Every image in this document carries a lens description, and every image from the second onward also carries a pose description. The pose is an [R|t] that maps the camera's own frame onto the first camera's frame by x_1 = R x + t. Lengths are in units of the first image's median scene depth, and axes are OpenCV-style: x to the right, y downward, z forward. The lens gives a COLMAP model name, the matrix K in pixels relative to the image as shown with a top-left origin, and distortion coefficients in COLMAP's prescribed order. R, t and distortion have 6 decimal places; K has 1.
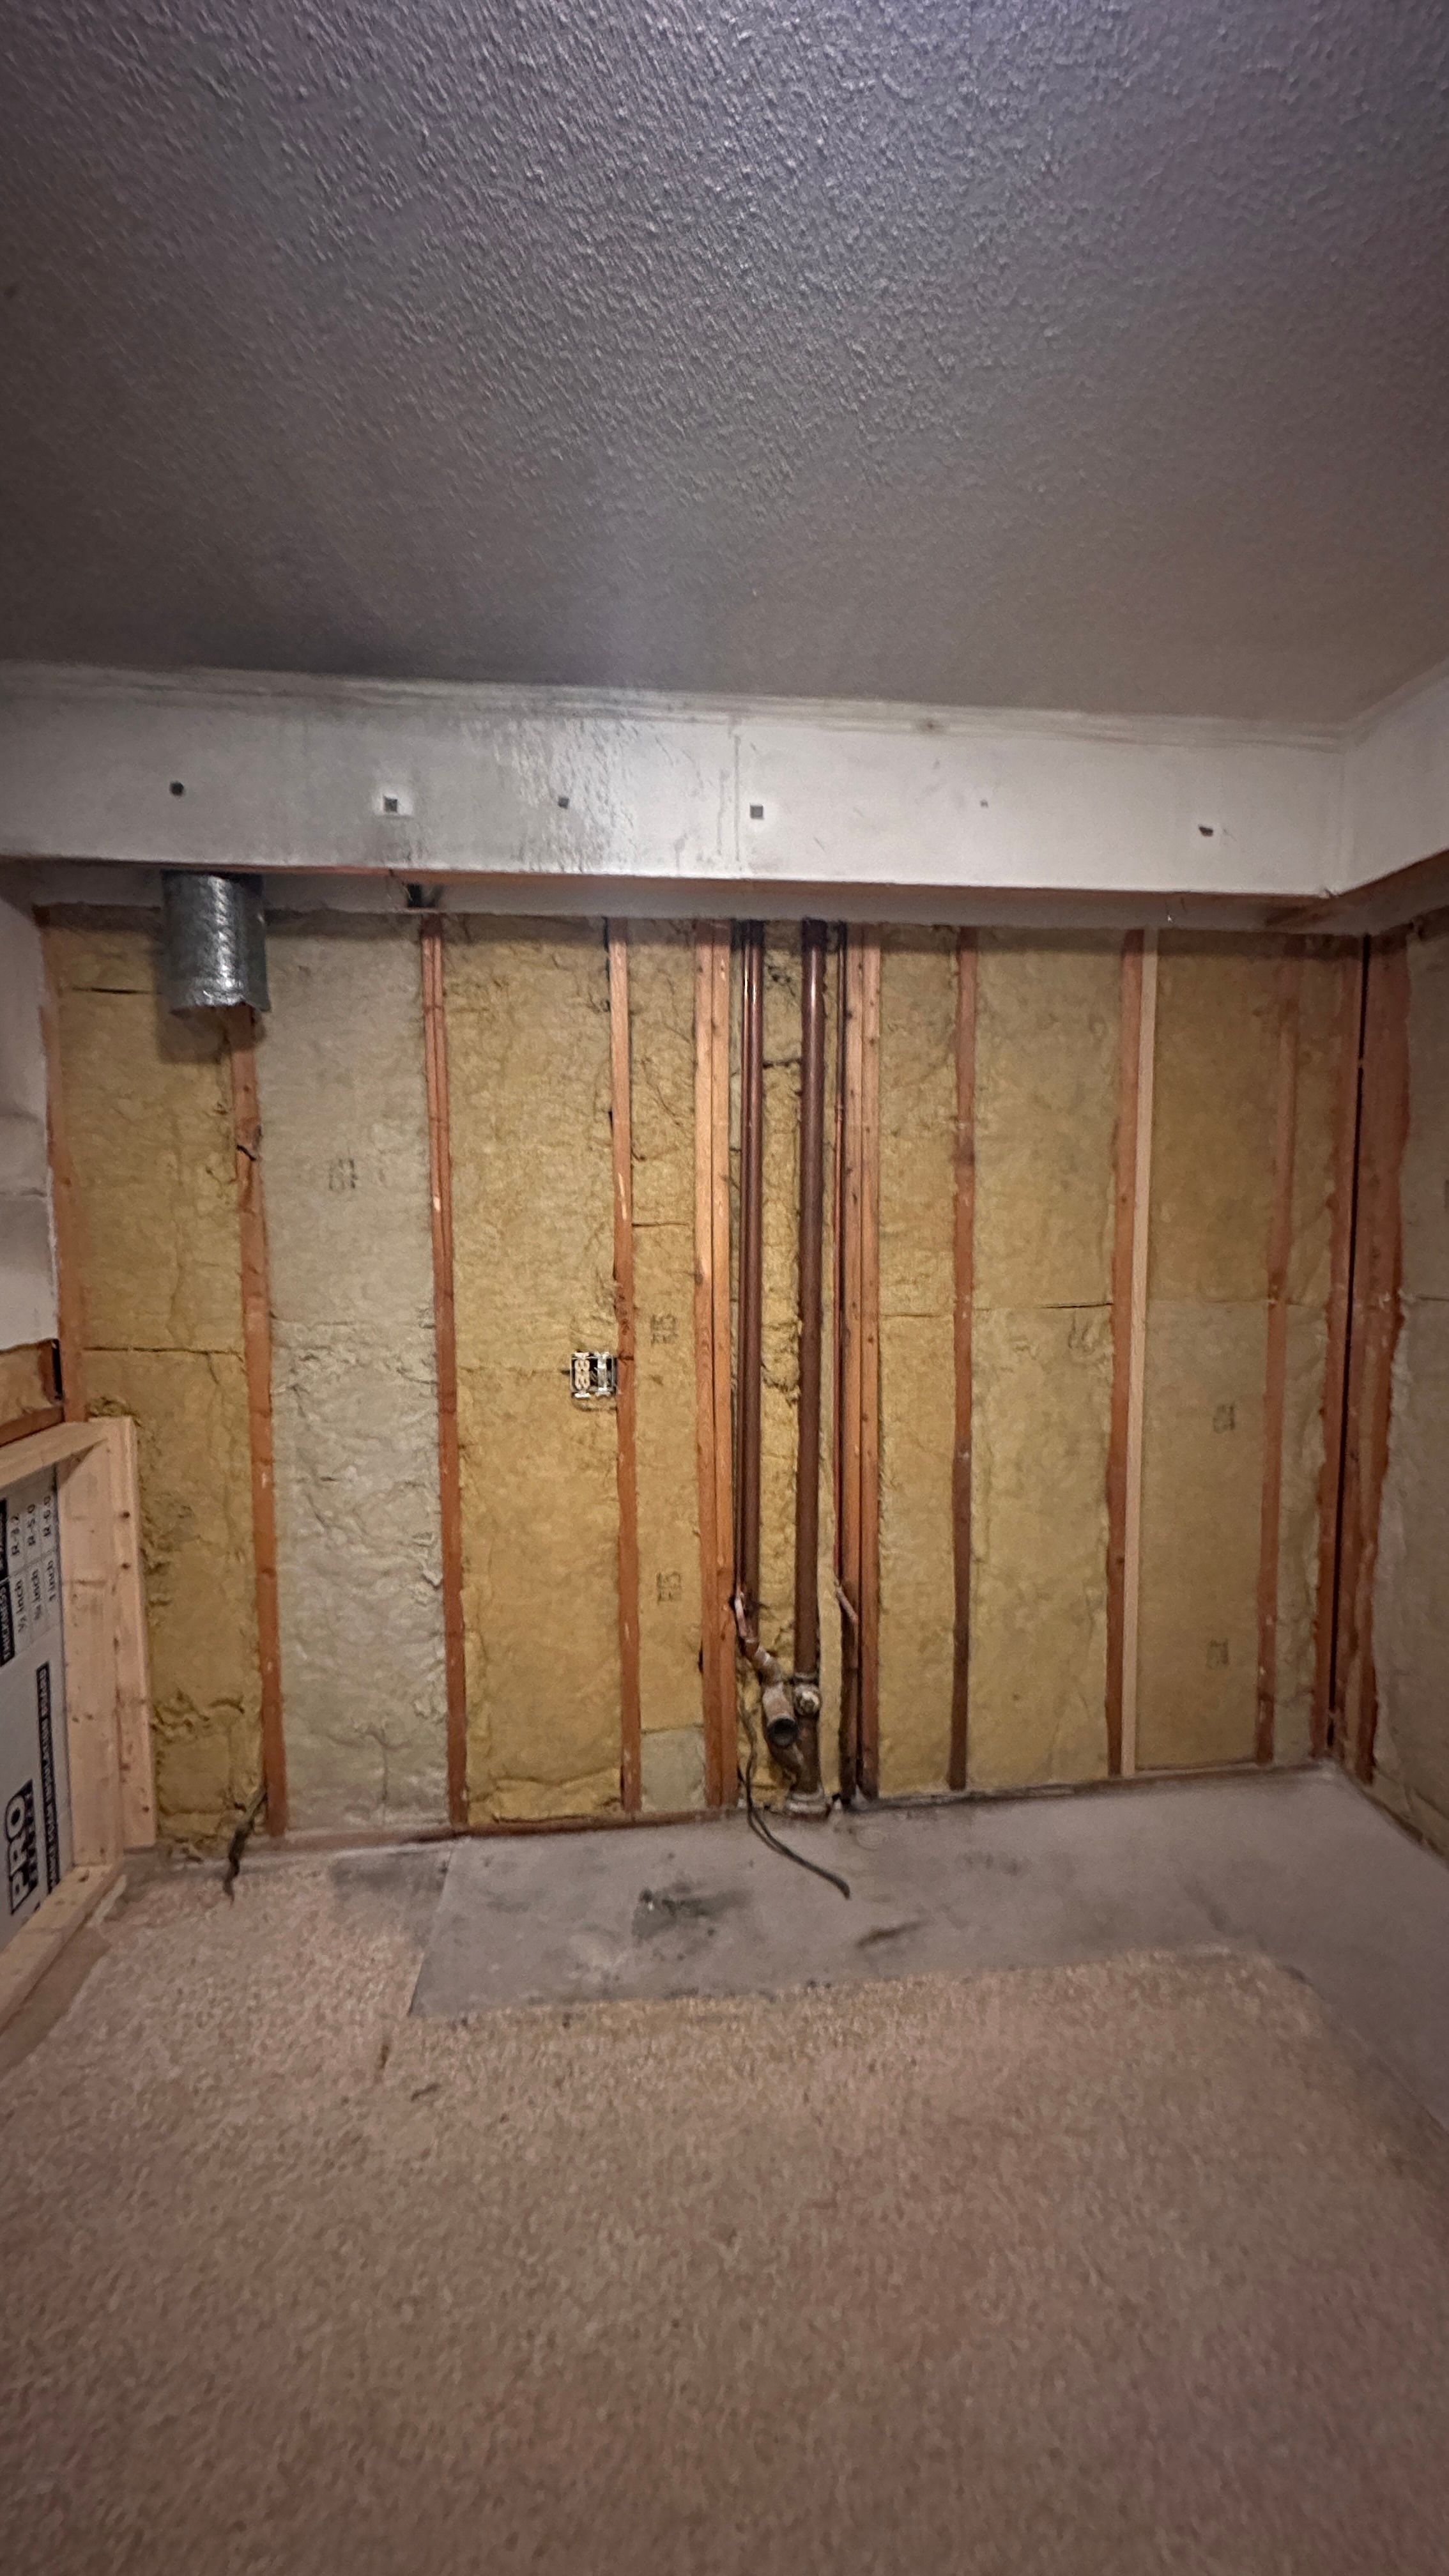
lens RADIAL K [[1025.8, 0, 721.9], [0, 1025.8, 1286.8], [0, 0, 1]] dist [-0.000967, 0.000669]
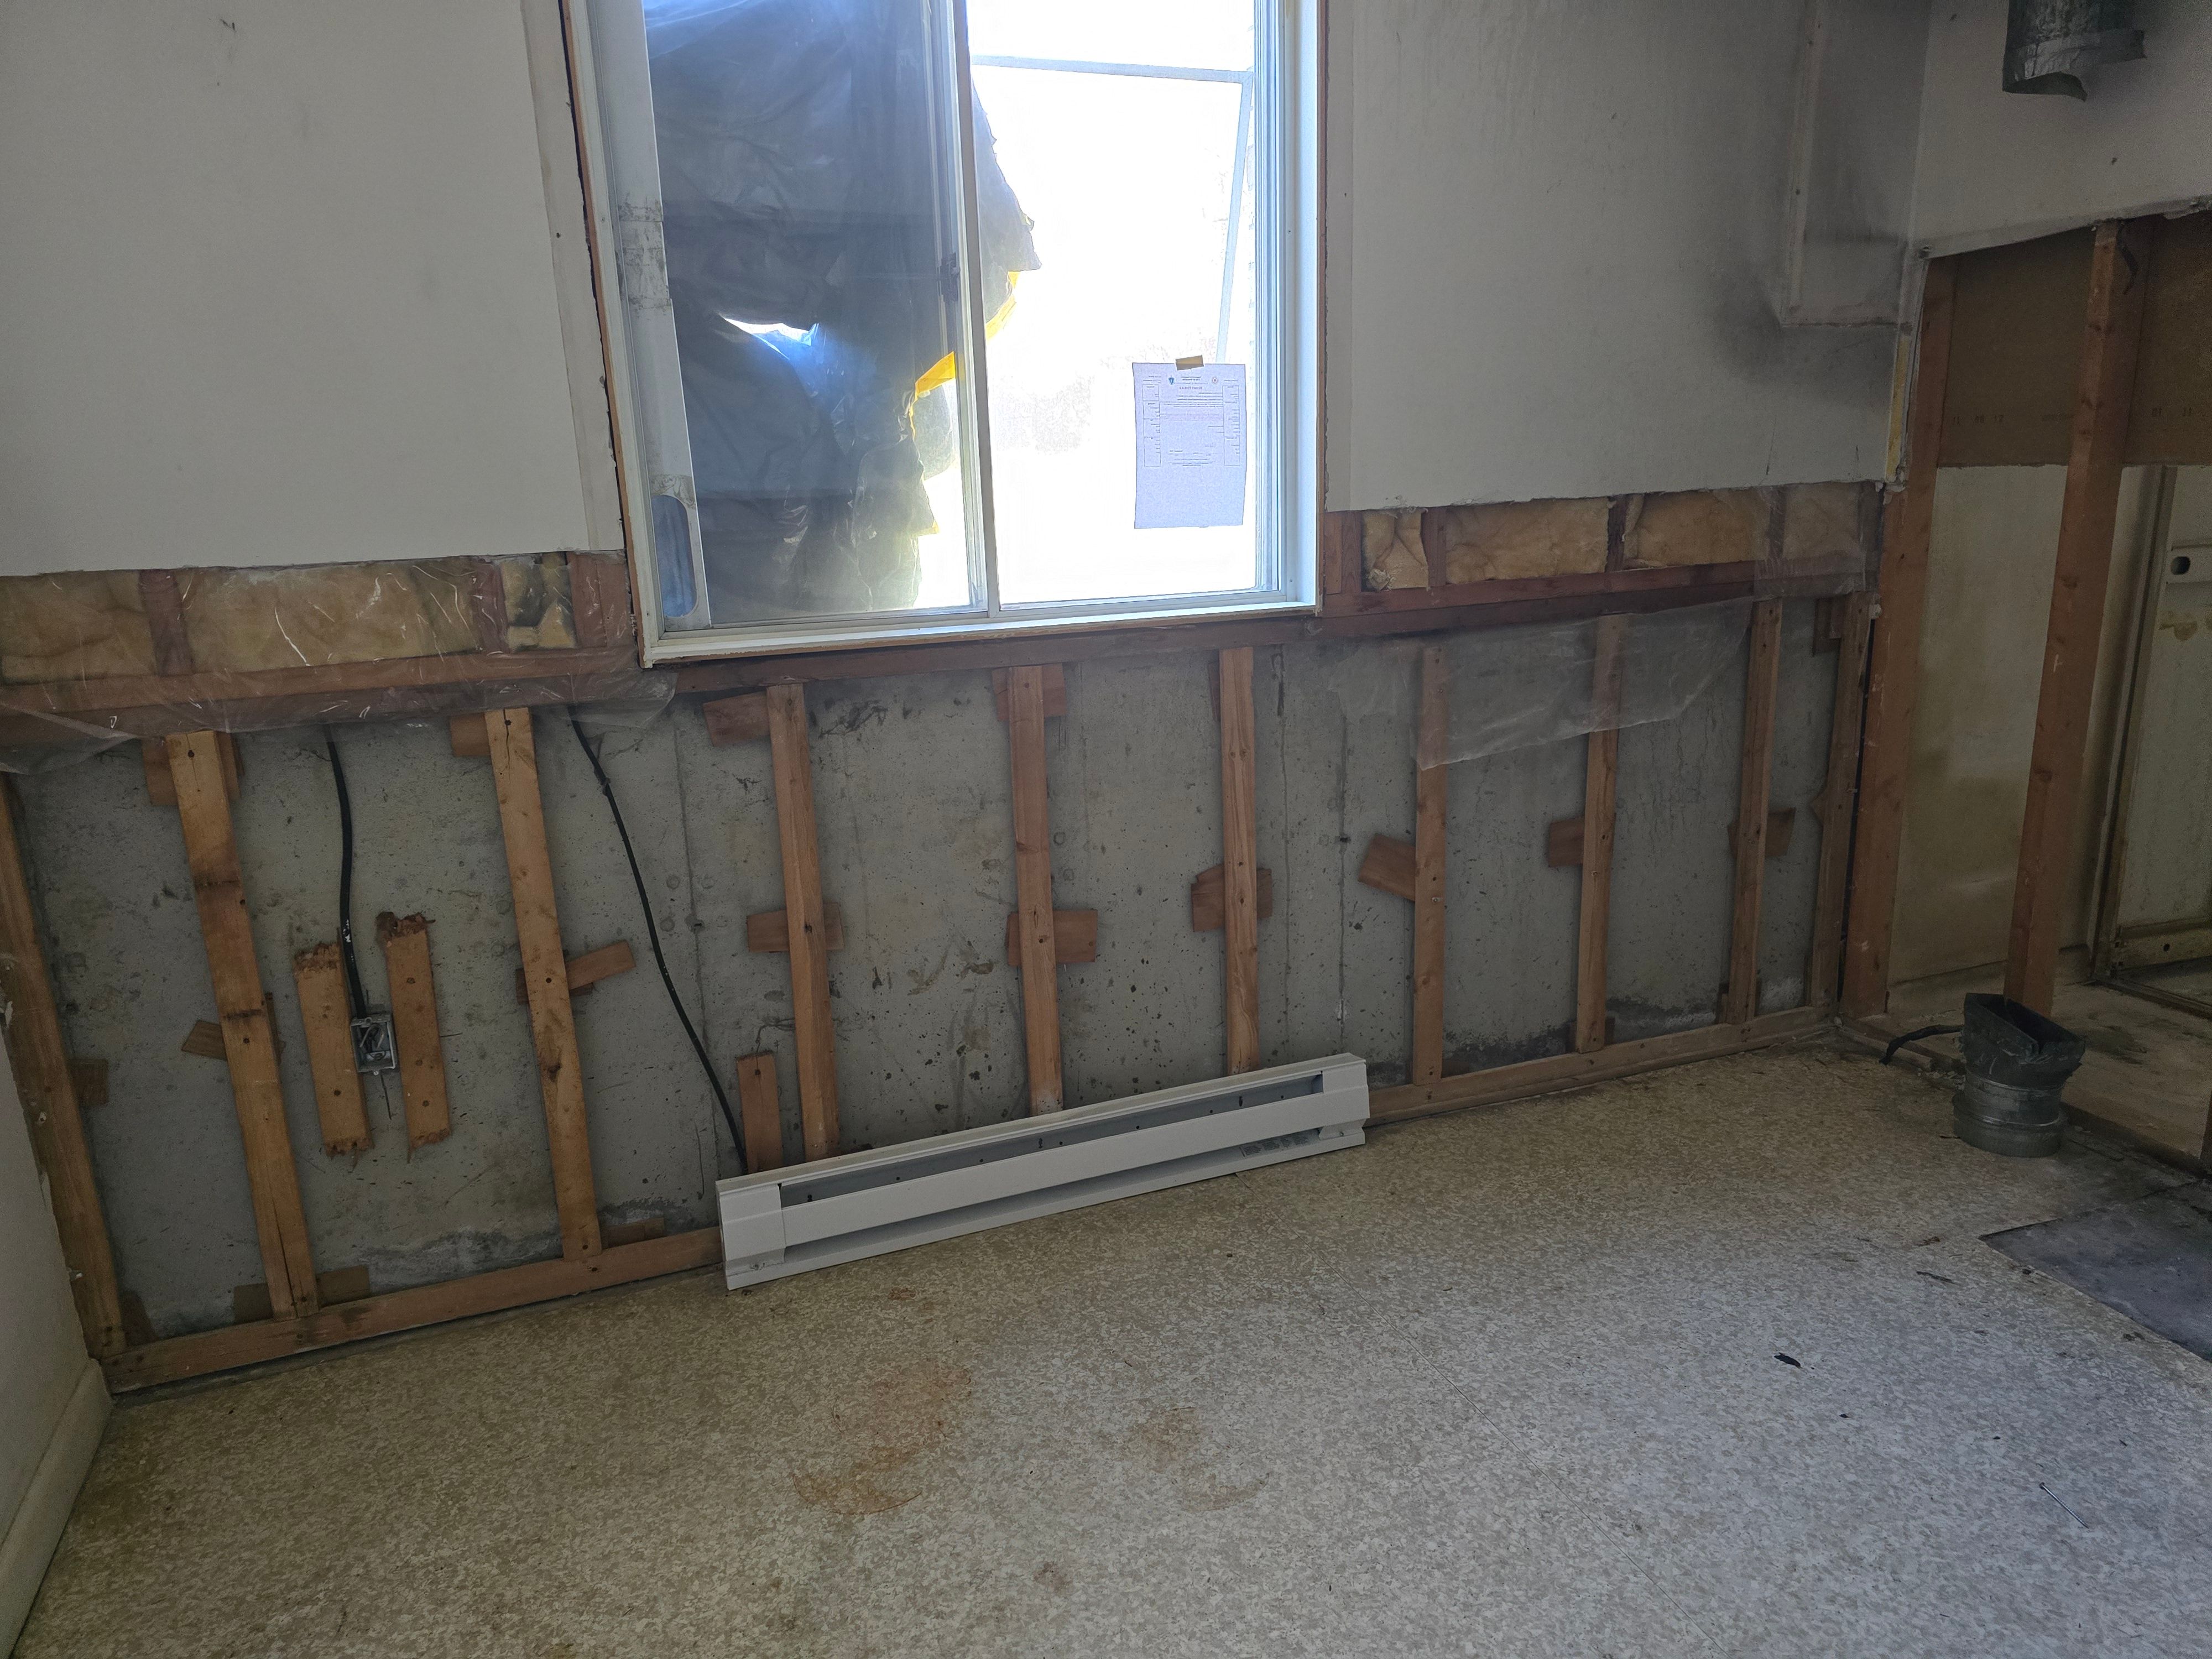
lens RADIAL K [[1491.4, 0, 1114.6], [0, 1491.4, 827.0], [0, 0, 1]] dist [0.050431, -0.041930]
pose [[0.259728, 0.234205, -0.936851, 0.521184], [-0.049880, 0.972103, 0.229190, 0.071014], [0.964393, -0.012797, 0.264164, -0.067750]]
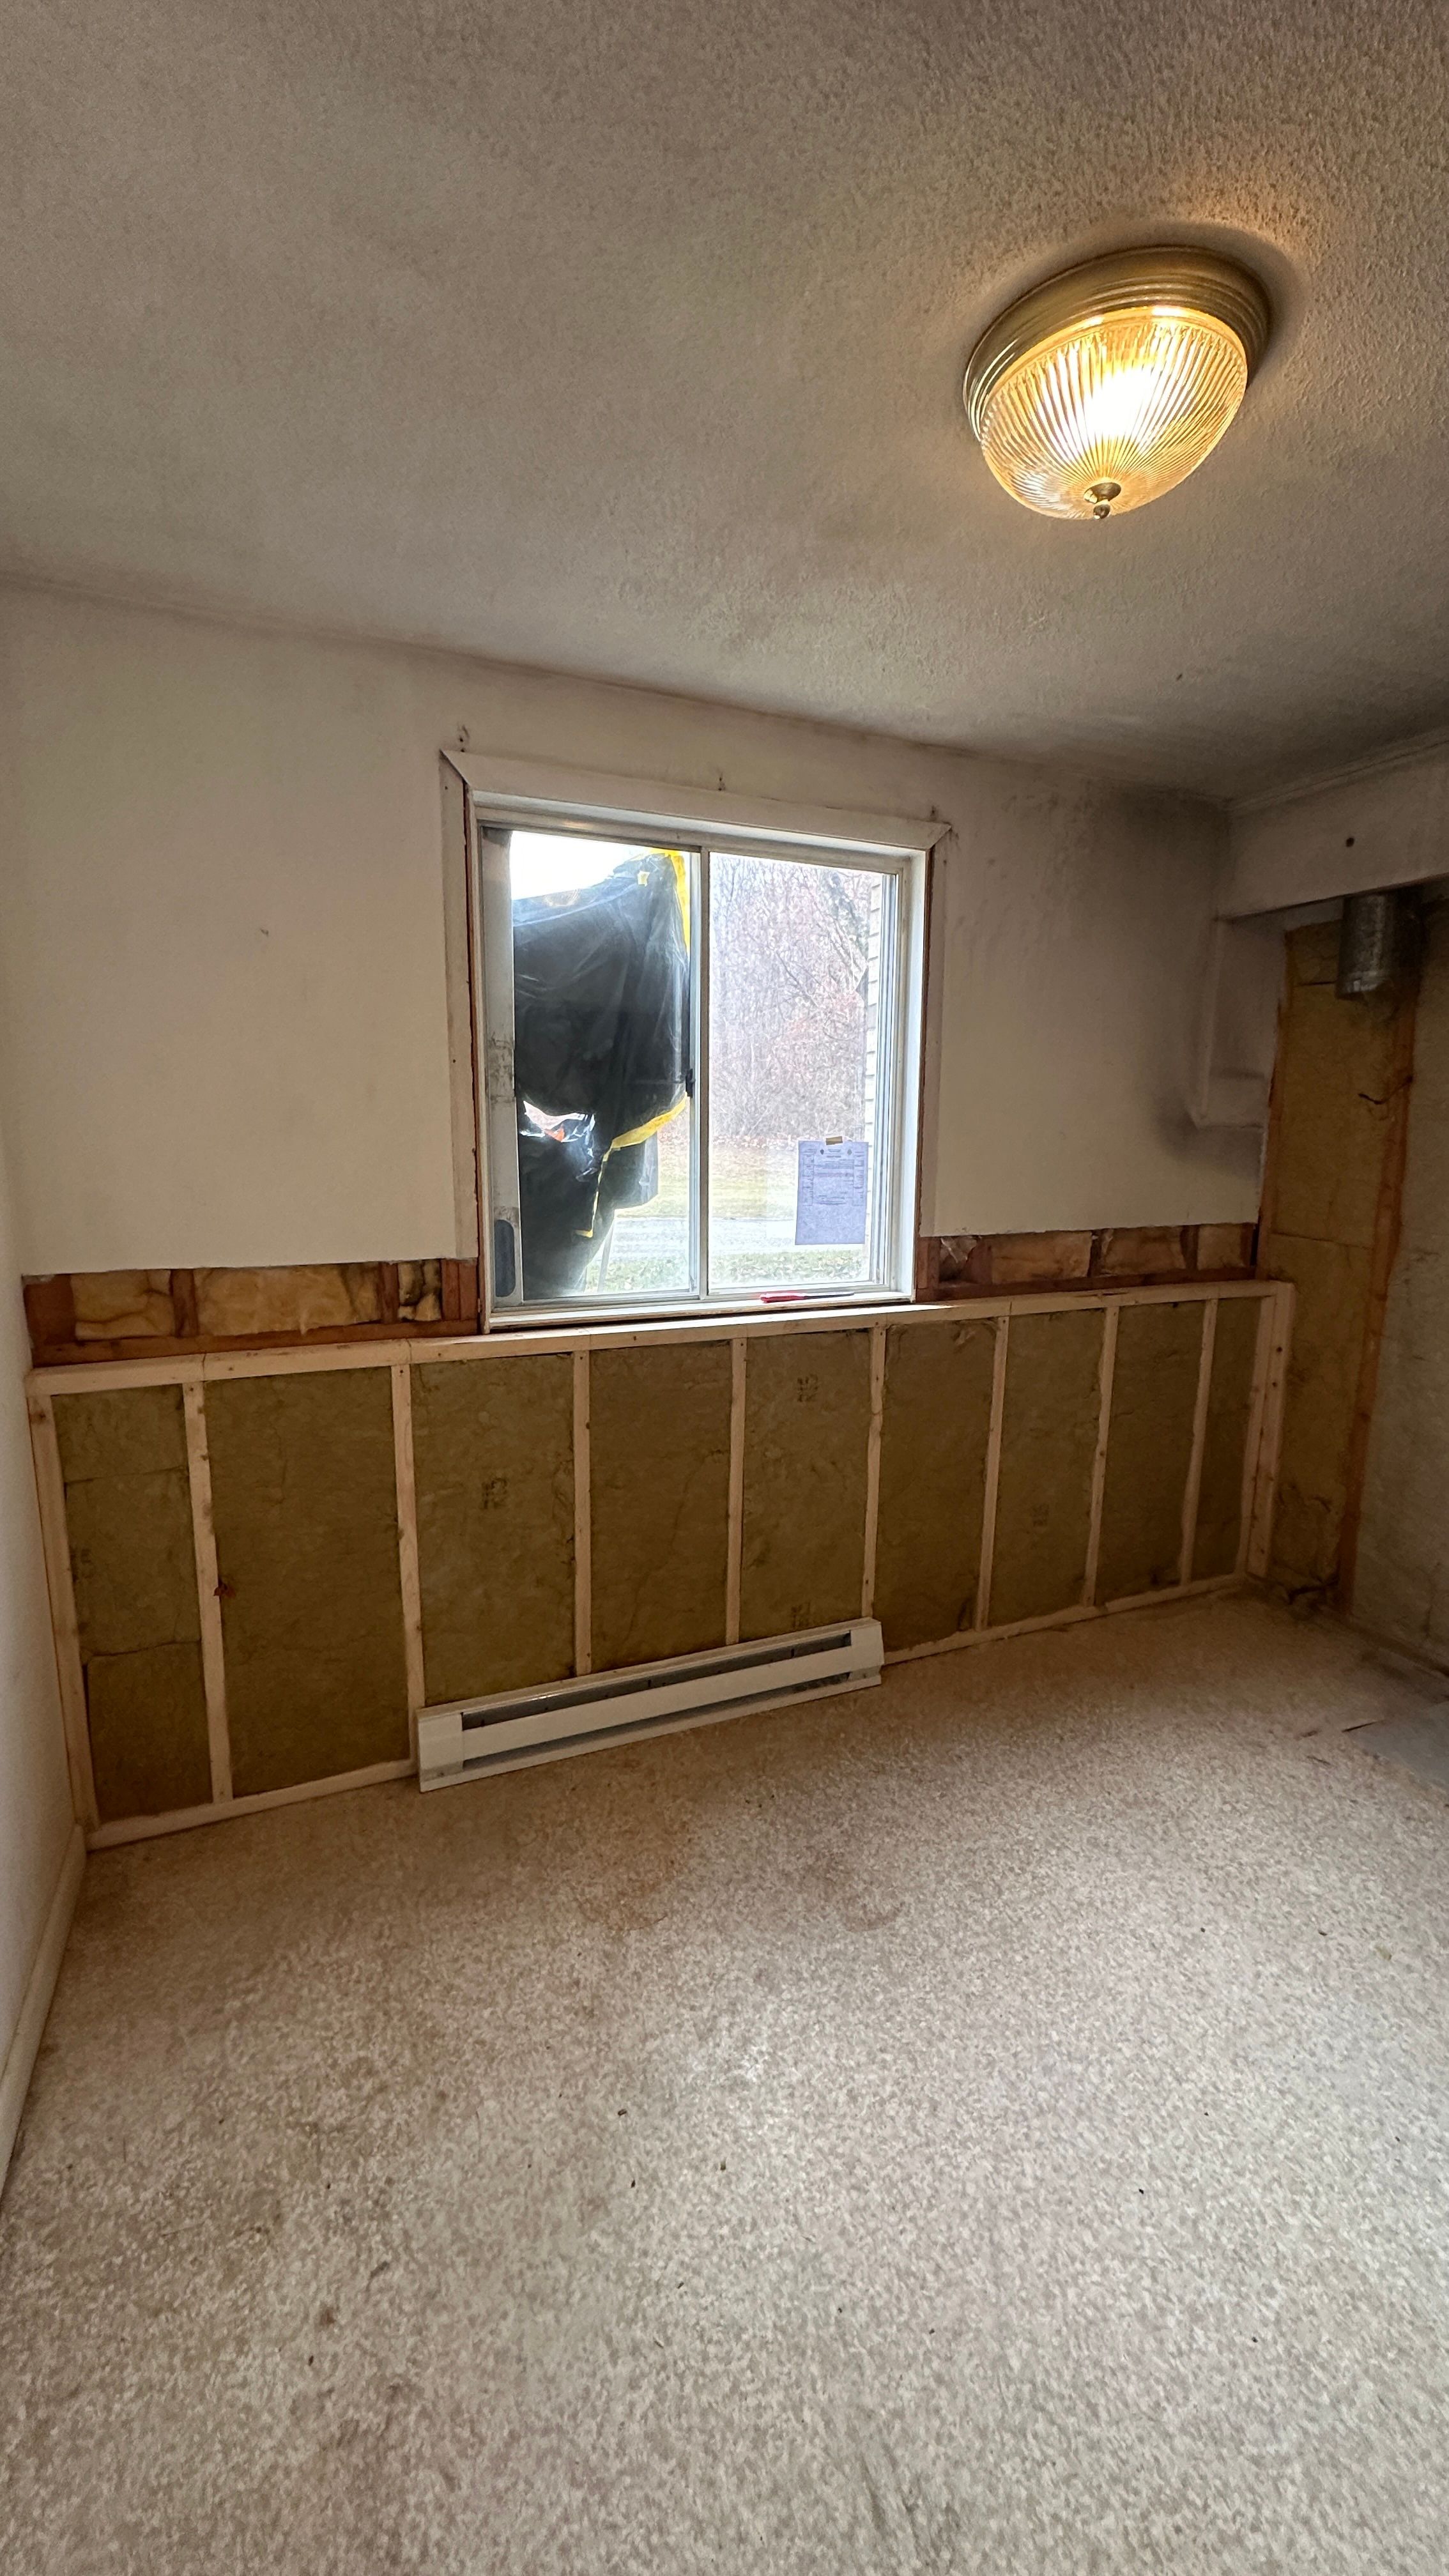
lens RADIAL K [[1025.8, 0, 721.9], [0, 1025.8, 1286.8], [0, 0, 1]] dist [-0.000967, 0.000669]
pose [[0.291357, 0.155806, -0.943841, 0.517170], [-0.088742, 0.986795, 0.135503, 0.007387], [0.952489, 0.044279, 0.301336, -0.185436]]
